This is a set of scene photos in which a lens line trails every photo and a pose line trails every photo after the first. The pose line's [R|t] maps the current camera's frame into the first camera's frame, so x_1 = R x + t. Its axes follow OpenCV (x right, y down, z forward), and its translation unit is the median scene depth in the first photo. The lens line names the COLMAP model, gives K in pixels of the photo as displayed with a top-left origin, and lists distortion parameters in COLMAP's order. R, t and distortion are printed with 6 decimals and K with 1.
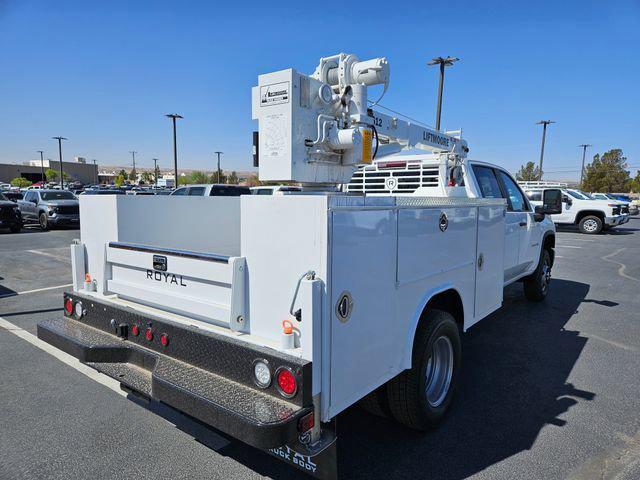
lens RADIAL K [[424.5, 0, 320.0], [0, 424.5, 240.0], [0, 0, 1]] dist [0.081049, -0.067412]
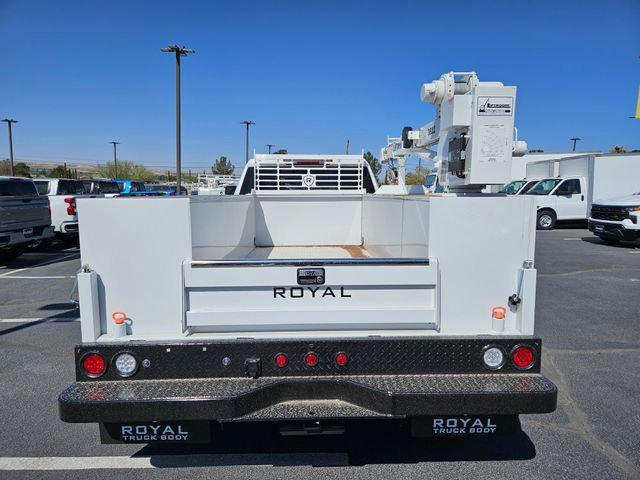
lens RADIAL K [[424.5, 0, 320.0], [0, 424.5, 240.0], [0, 0, 1]] dist [0.081049, -0.067412]
pose [[0.768766, -0.080558, 0.634436, -0.779471], [0.068355, 0.996702, 0.043730, -0.048525], [-0.635866, 0.009749, 0.771738, 0.279302]]
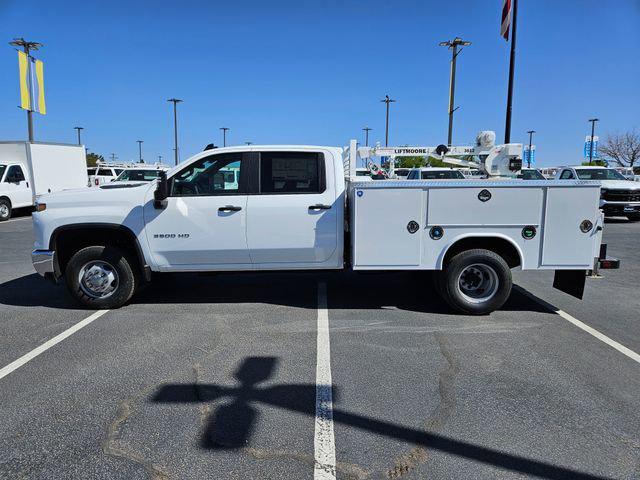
lens RADIAL K [[424.5, 0, 320.0], [0, 424.5, 240.0], [0, 0, 1]] dist [0.081049, -0.067412]
pose [[-0.616126, -0.121837, 0.778168, -1.275577], [0.076383, 0.974065, 0.212986, -0.330104], [-0.783936, 0.190665, -0.590840, 3.009038]]
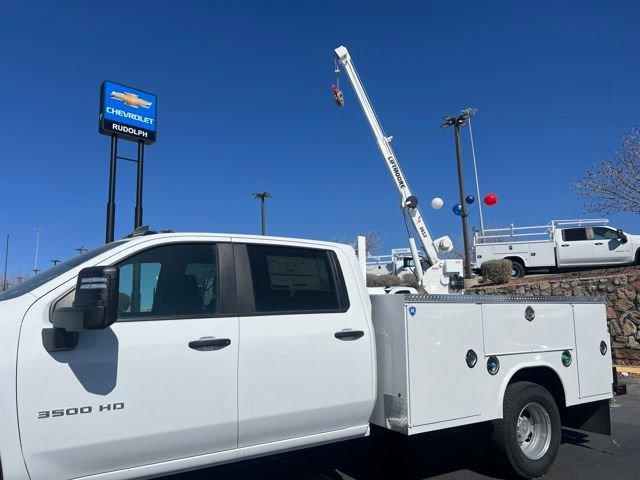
lens RADIAL K [[508.1, 0, 320.0], [0, 508.1, 240.0], [0, 0, 1]] dist [0.012225, 0.006432]
pose [[-0.942412, 0.046398, 0.331221, -0.263184], [0.035564, 0.998618, -0.038698, -0.281782], [-0.332559, -0.024690, -0.942759, 3.202695]]
